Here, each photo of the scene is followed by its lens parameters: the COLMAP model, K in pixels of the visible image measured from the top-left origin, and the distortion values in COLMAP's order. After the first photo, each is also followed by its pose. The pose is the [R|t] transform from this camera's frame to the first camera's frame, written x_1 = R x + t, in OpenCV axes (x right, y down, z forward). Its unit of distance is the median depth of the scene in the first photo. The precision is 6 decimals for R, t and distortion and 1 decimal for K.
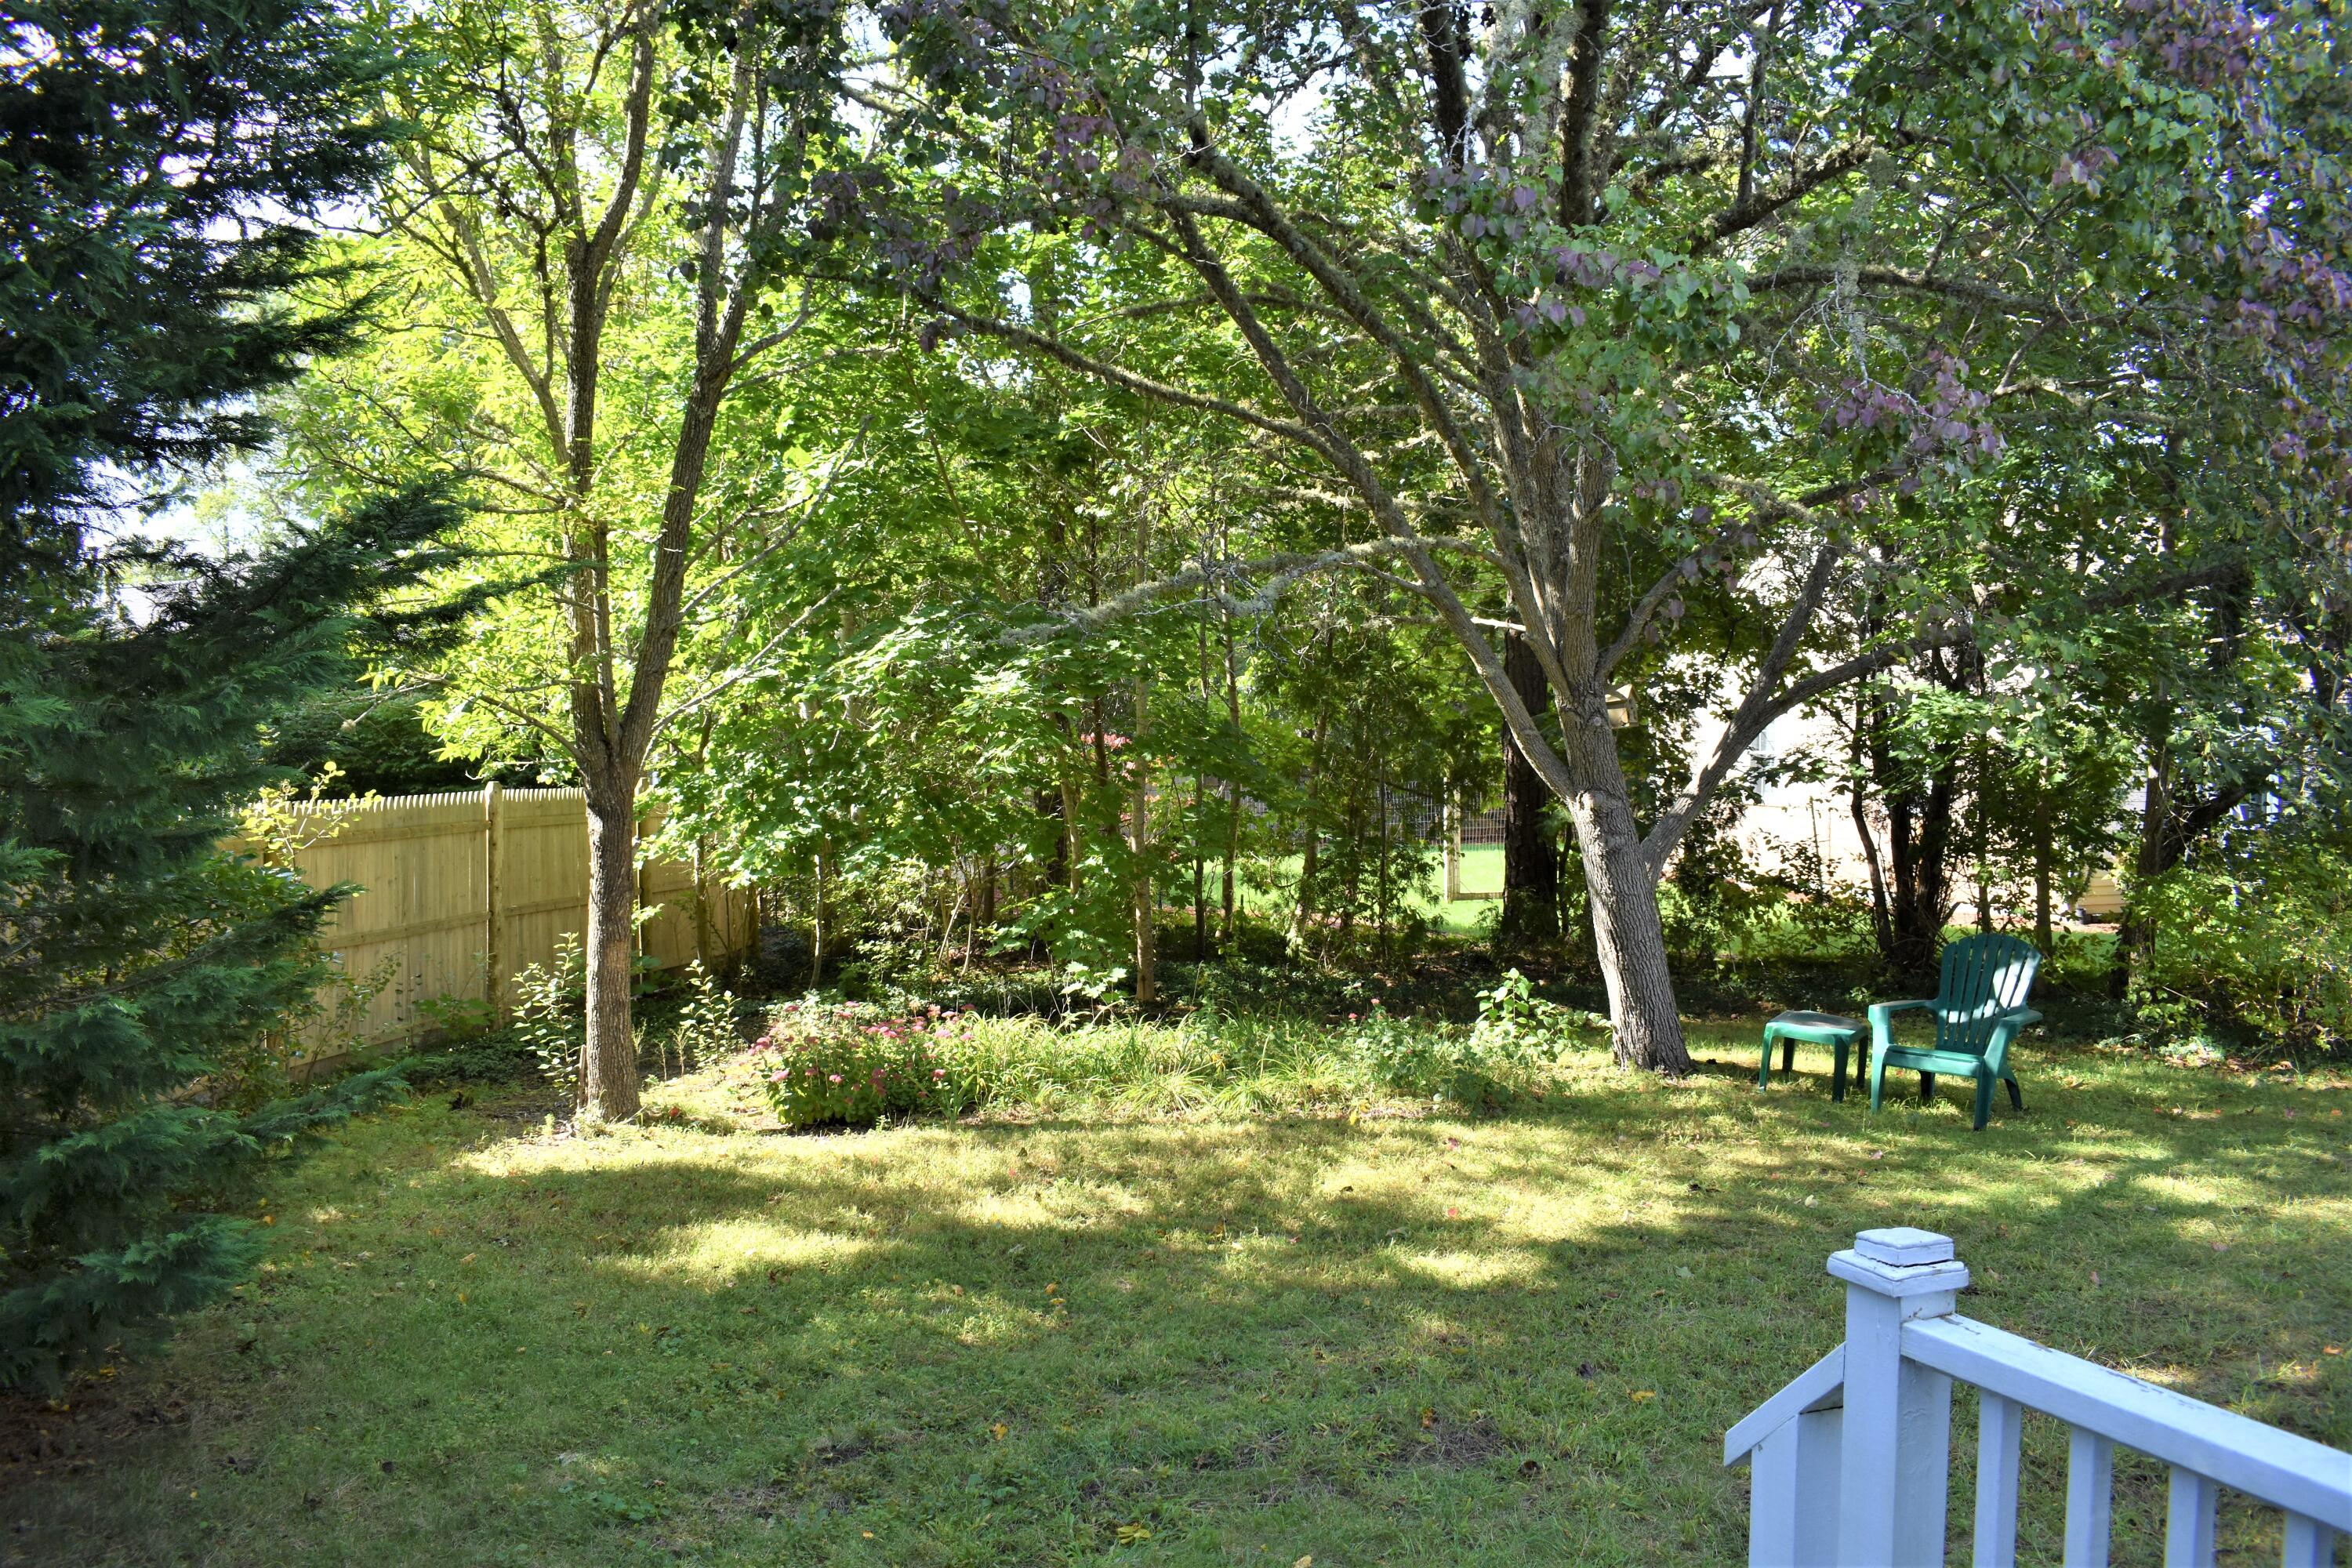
lens RADIAL K [[1911.2, 0, 1176.0], [0, 1911.2, 784.0], [0, 0, 1]] dist [-0.105916, 0.054662]
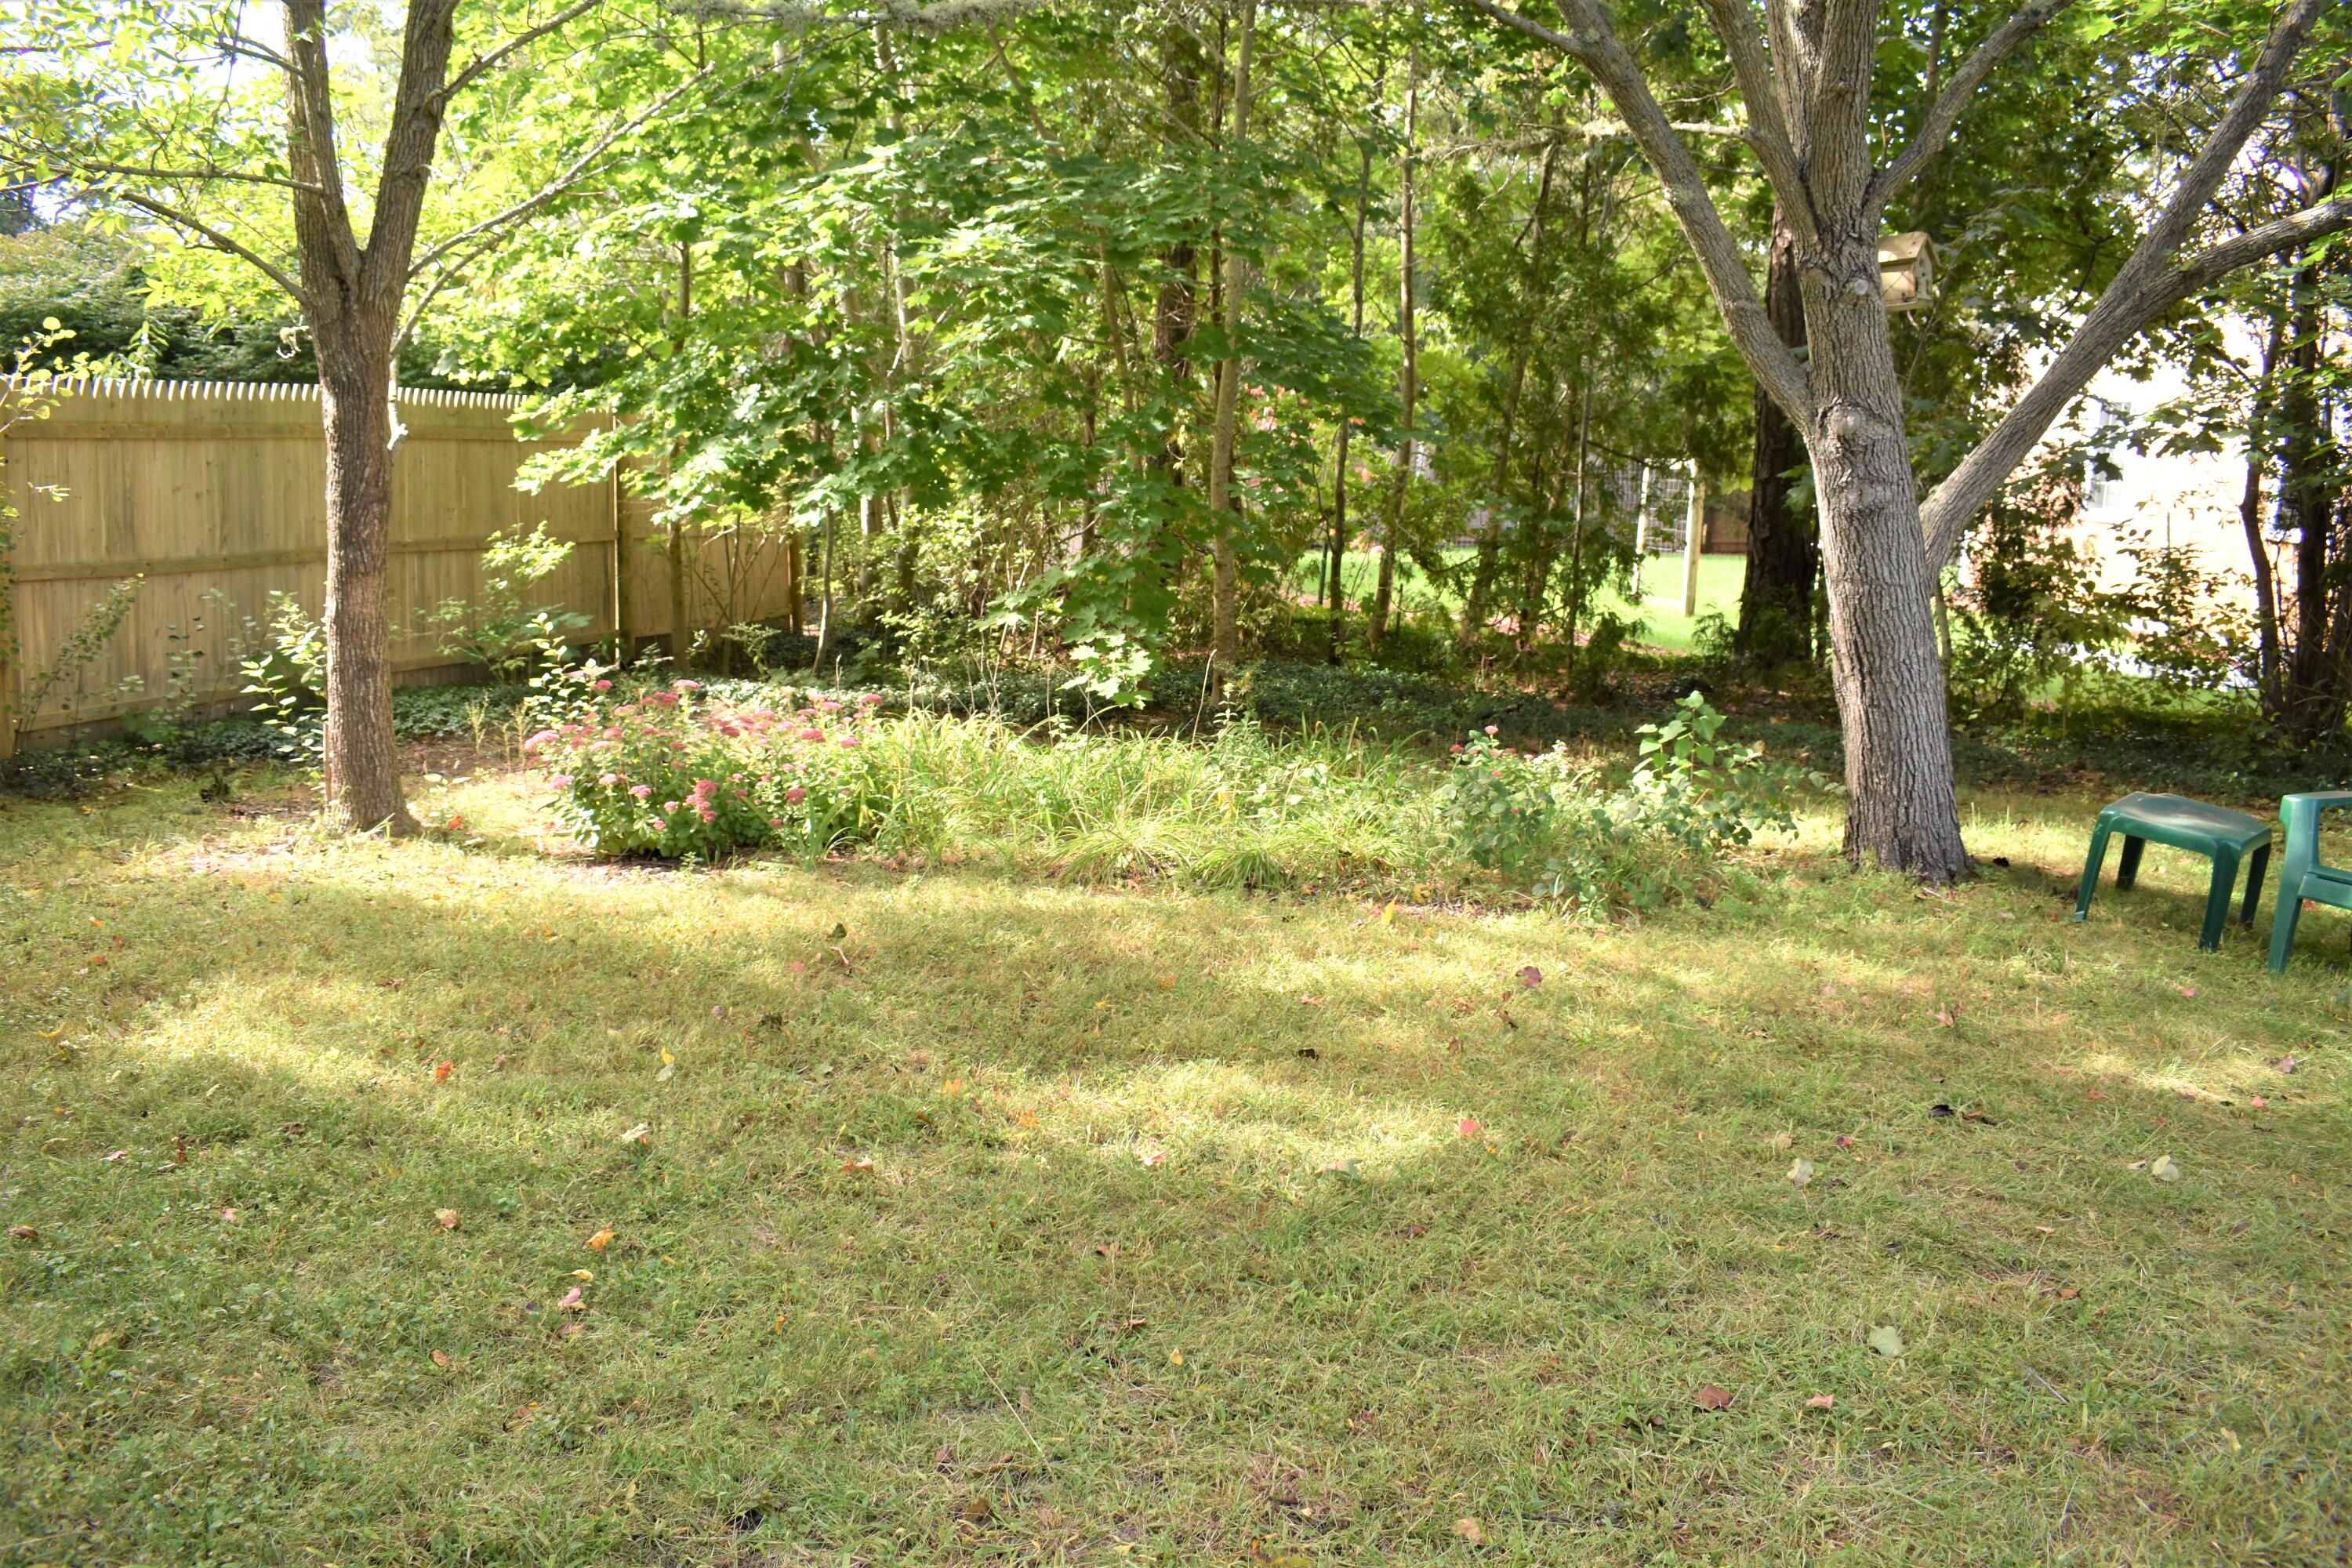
lens RADIAL K [[1911.2, 0, 1176.0], [0, 1911.2, 784.0], [0, 0, 1]] dist [-0.105916, 0.054662]
pose [[0.987385, 0.068656, -0.142682, 0.084279], [-0.046445, 0.987050, 0.153544, 0.032452], [0.151376, -0.144980, 0.977786, 0.298743]]
